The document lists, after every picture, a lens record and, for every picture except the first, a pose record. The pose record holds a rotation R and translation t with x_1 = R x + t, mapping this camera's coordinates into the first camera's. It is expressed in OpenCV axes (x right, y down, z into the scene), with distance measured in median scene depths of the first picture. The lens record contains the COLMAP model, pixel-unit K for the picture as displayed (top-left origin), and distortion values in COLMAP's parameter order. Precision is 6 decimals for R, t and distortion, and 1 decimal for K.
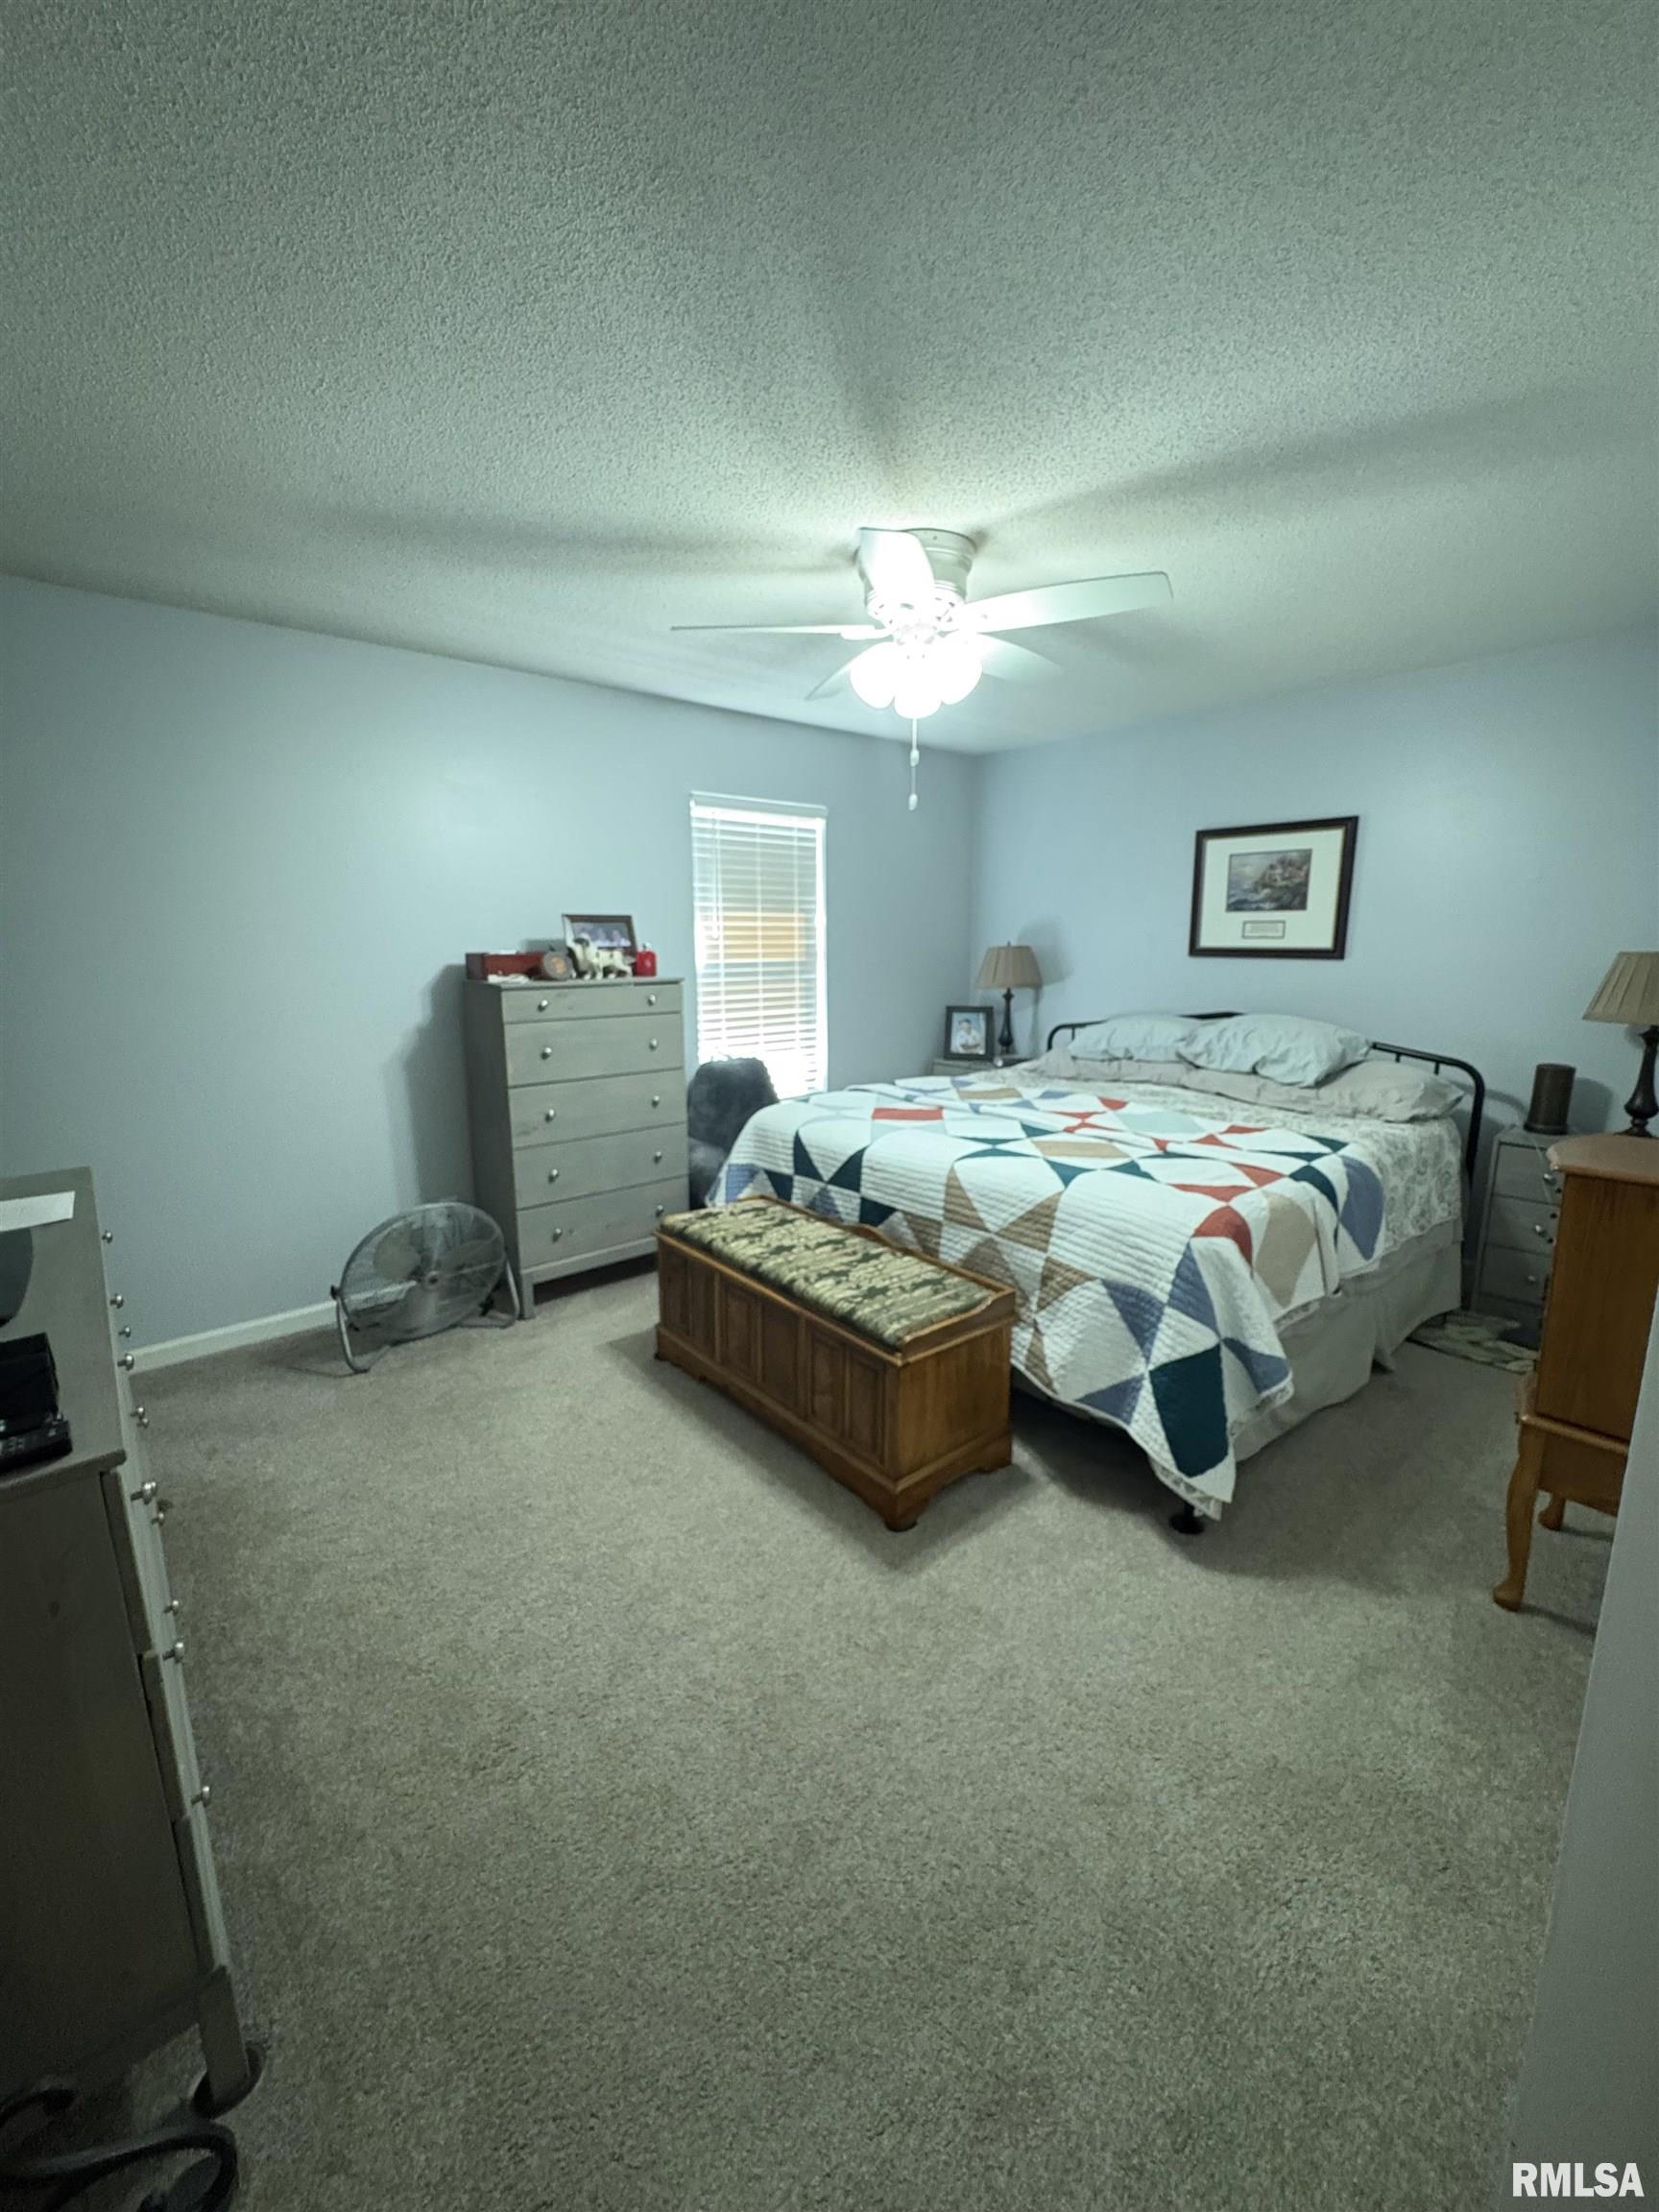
lens RADIAL K [[886.9, 0, 827.0], [0, 886.9, 1096.0], [0, 0, 1]] dist [-0.000045, 0.000343]
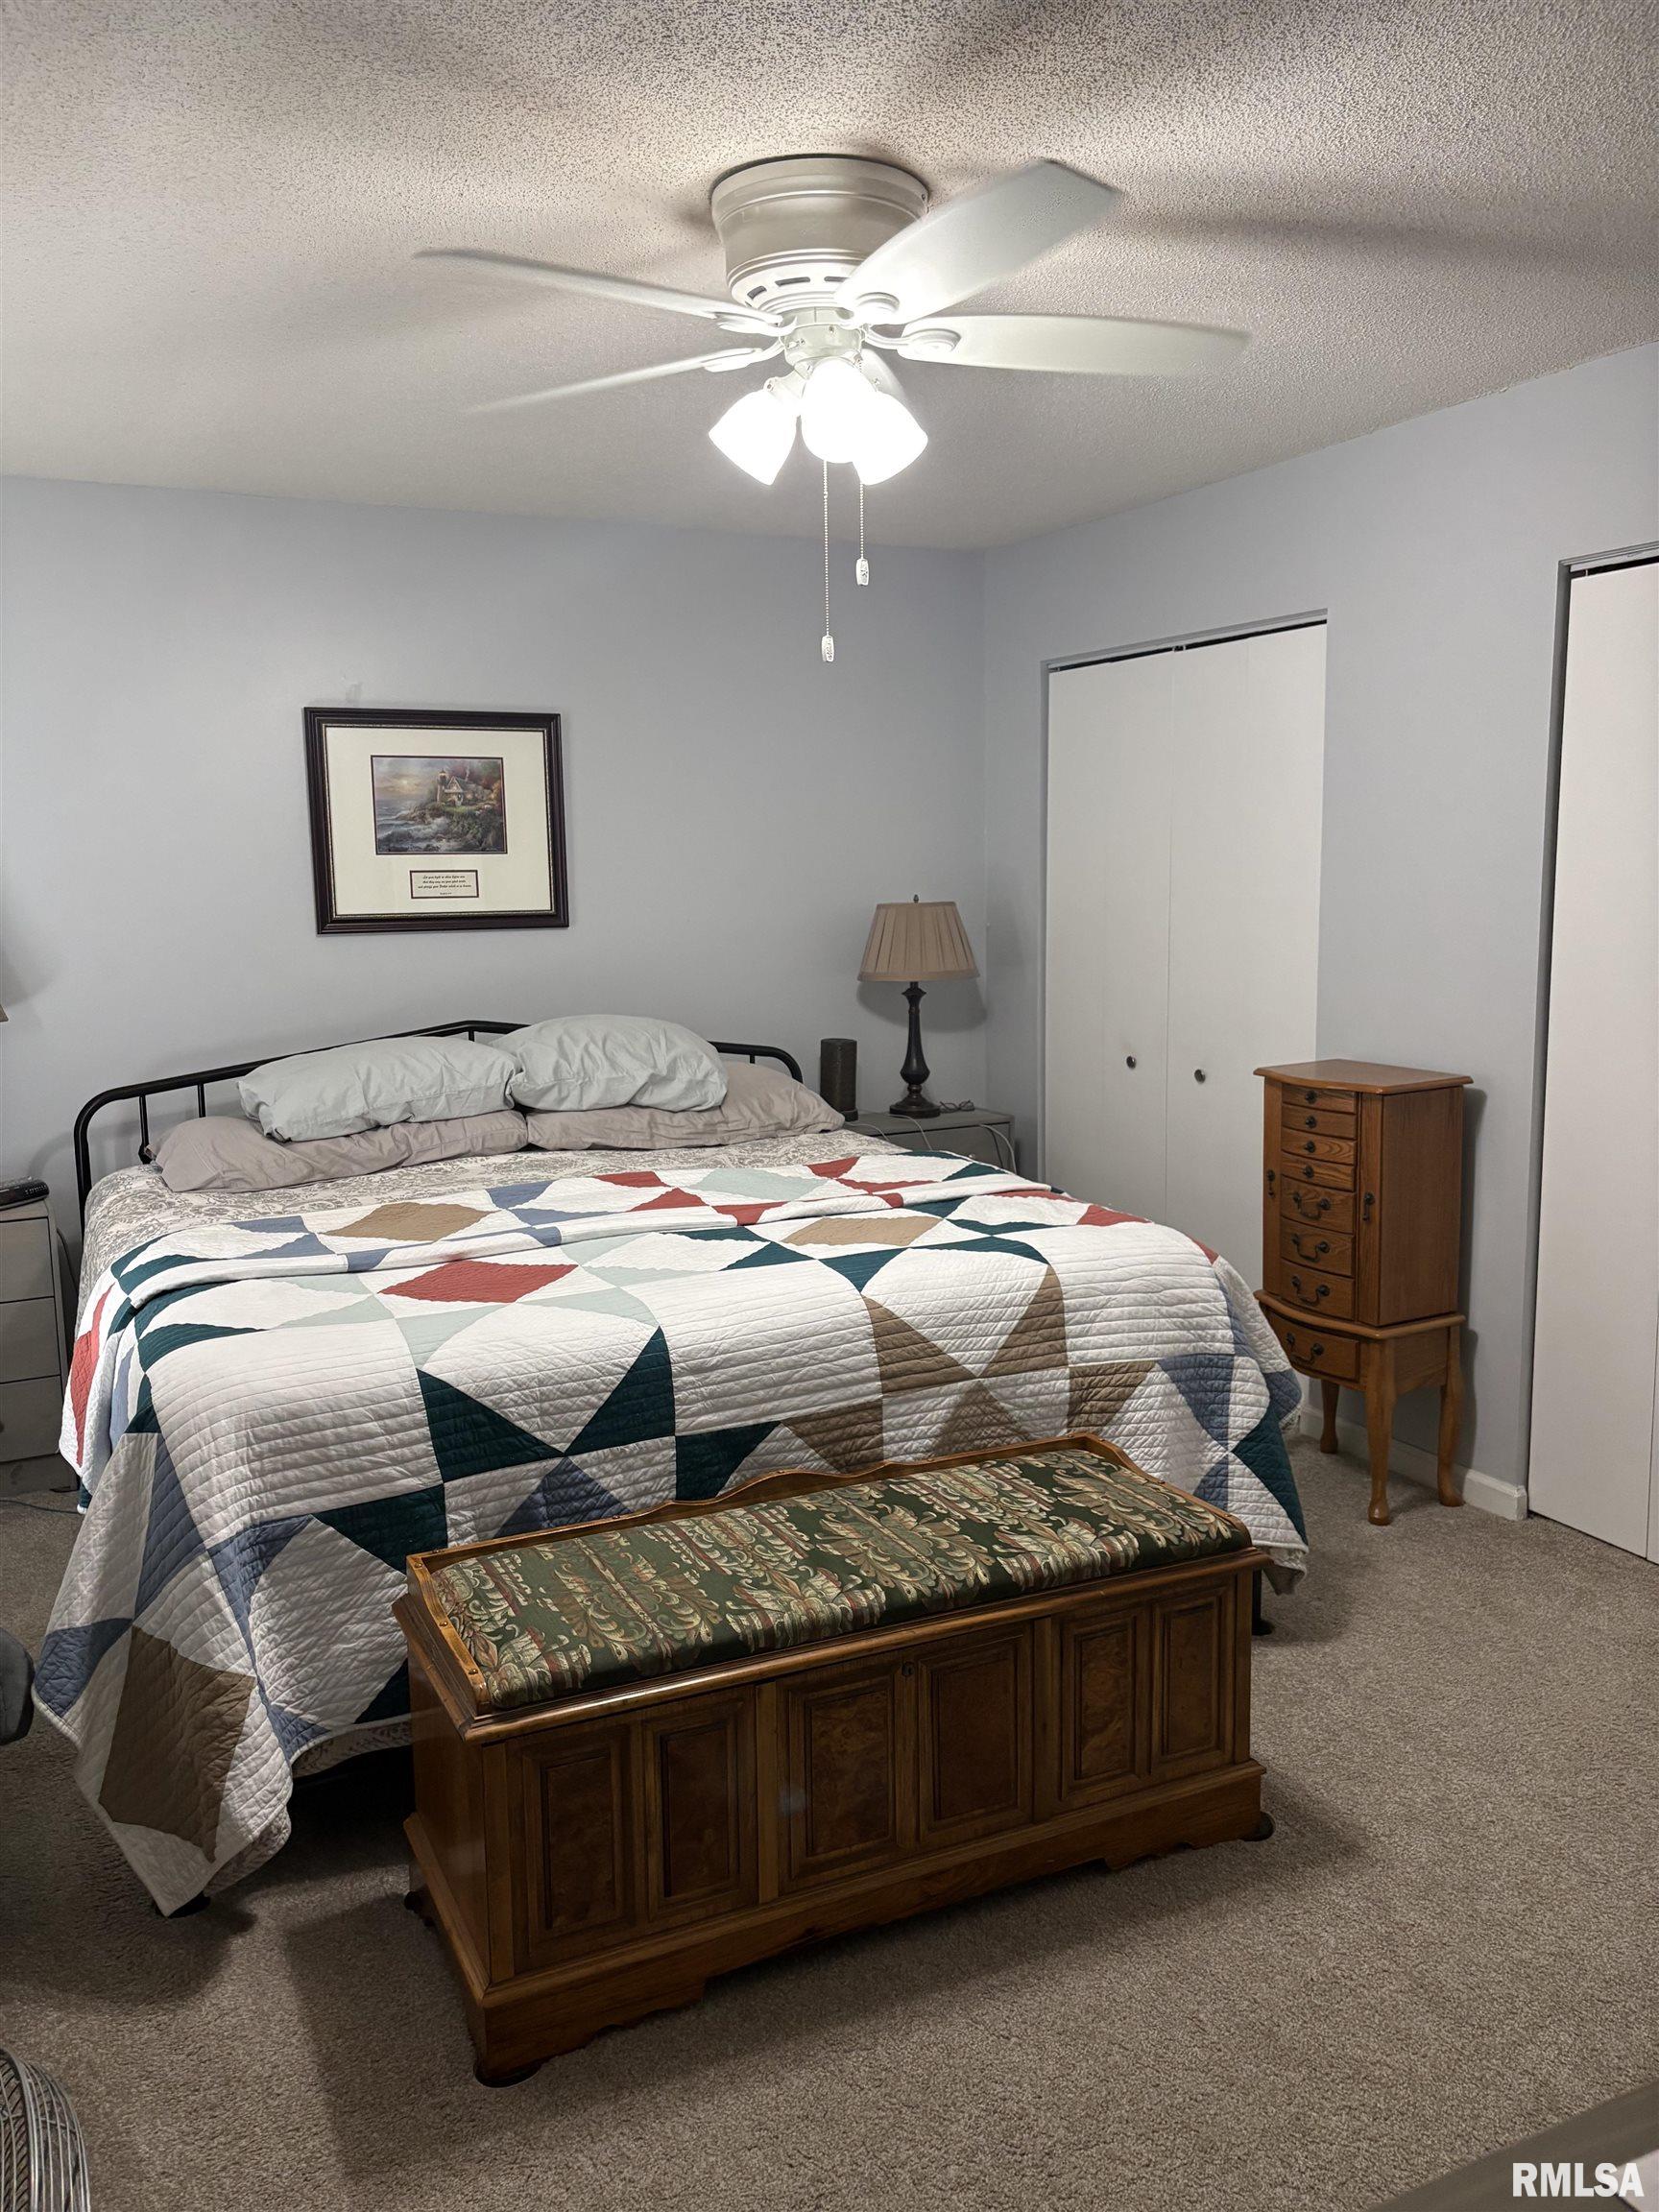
lens RADIAL K [[1663.9, 0, 825.8], [0, 1663.9, 1112.7], [0, 0, 1]] dist [0.029538, -0.024442]
pose [[0.254574, -0.137299, 0.957257, -0.742994], [0.193003, 0.977169, 0.088827, -0.116362], [-0.947598, 0.162140, 0.275261, 0.630531]]
